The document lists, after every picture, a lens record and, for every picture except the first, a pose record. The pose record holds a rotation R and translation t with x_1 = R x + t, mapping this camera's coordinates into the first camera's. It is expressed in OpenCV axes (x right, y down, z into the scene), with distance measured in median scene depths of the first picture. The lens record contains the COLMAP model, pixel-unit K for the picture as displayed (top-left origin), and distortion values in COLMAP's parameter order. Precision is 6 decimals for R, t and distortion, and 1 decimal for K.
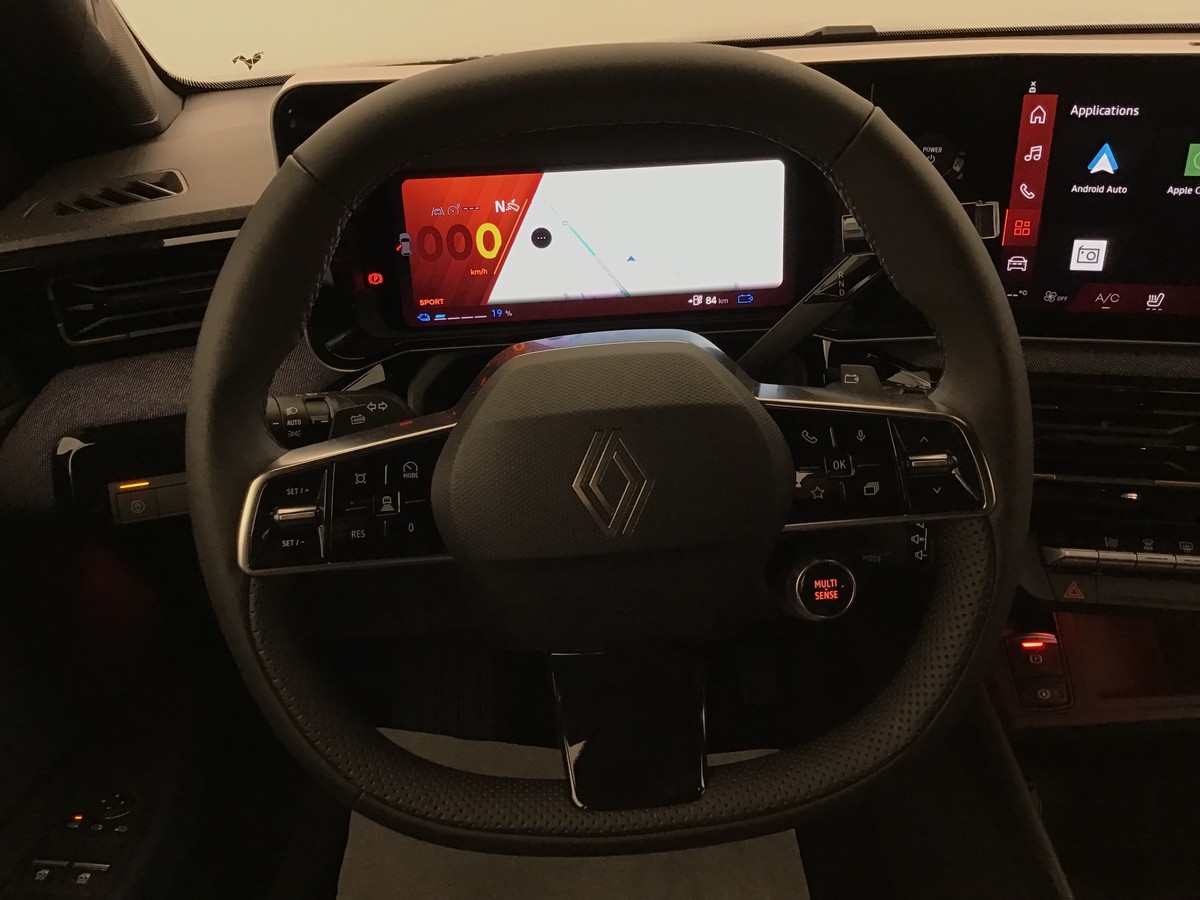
lens RADIAL K [[1111.6, 0, 602.0], [0, 1111.6, 437.6], [0, 0, 1]] dist [0.117836, -0.277595]
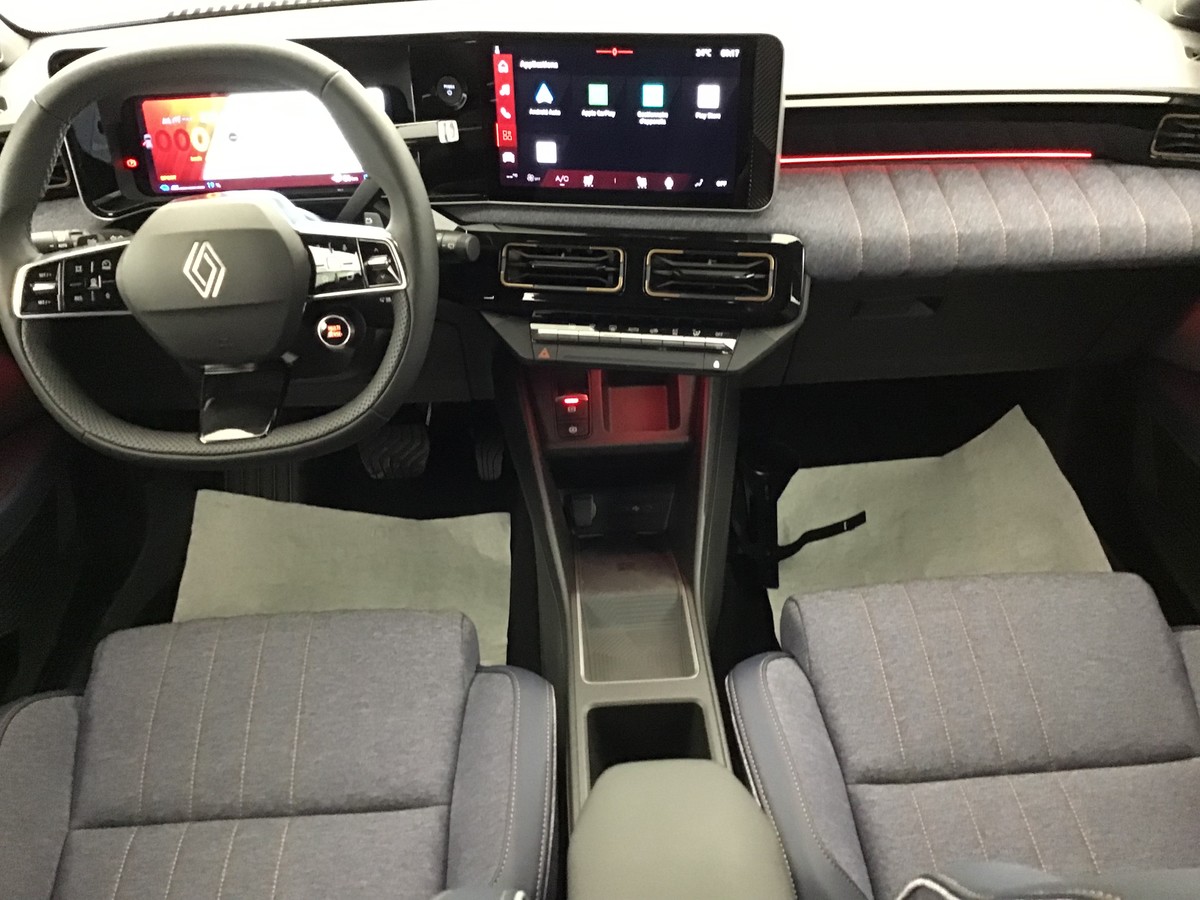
lens RADIAL K [[1084.3, 0, 600.0], [0, 1084.3, 450.0], [0, 0, 1]] dist [0.150388, -0.317169]
pose [[0.999986, 0.000786, 0.005200, 0.473669], [-0.001325, 0.994536, 0.104382, 0.104690], [-0.005090, -0.104387, 0.994524, -0.644064]]
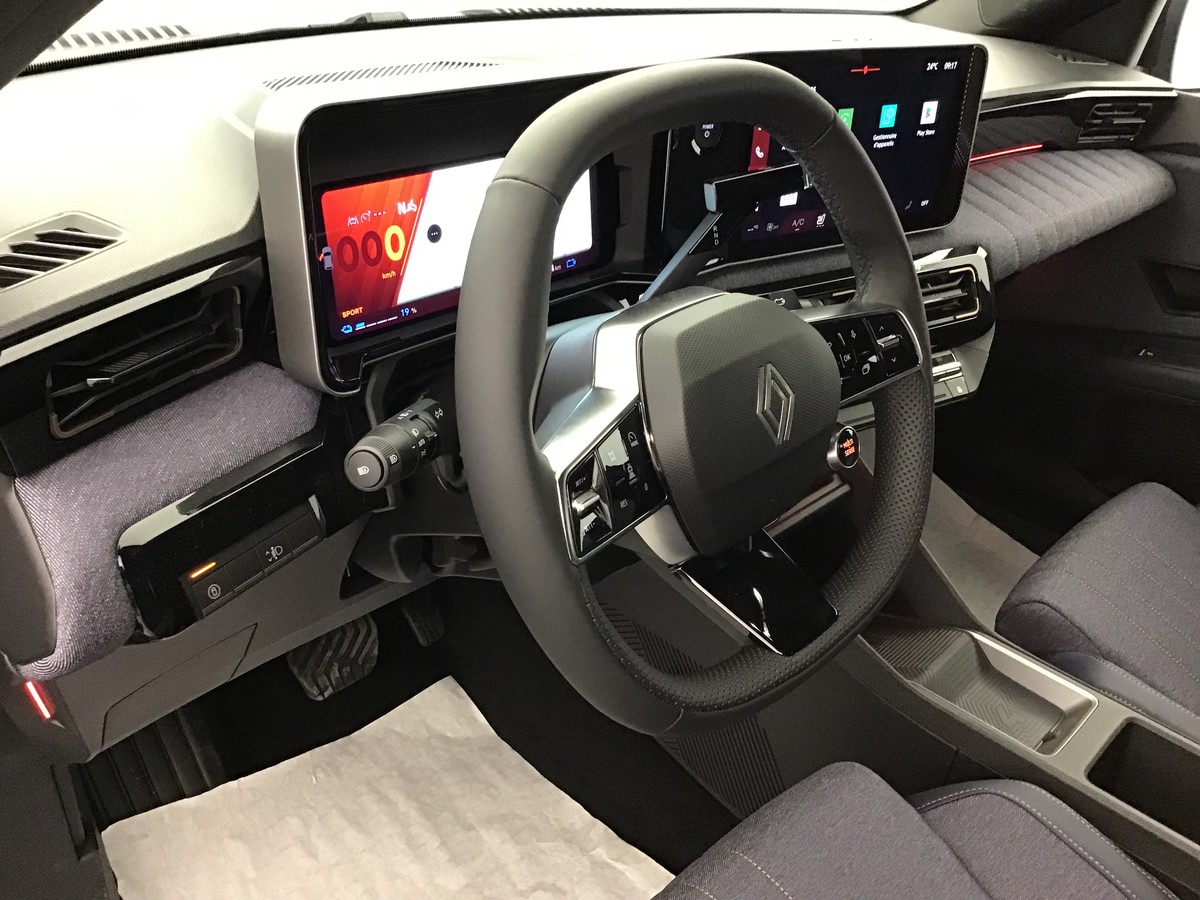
lens RADIAL K [[1084.3, 0, 600.0], [0, 1084.3, 450.0], [0, 0, 1]] dist [0.150388, -0.317169]
pose [[0.712558, -0.261103, 0.651219, -0.679149], [0.226814, 0.964061, 0.138358, -0.090286], [-0.663940, 0.049118, 0.746171, 0.134543]]
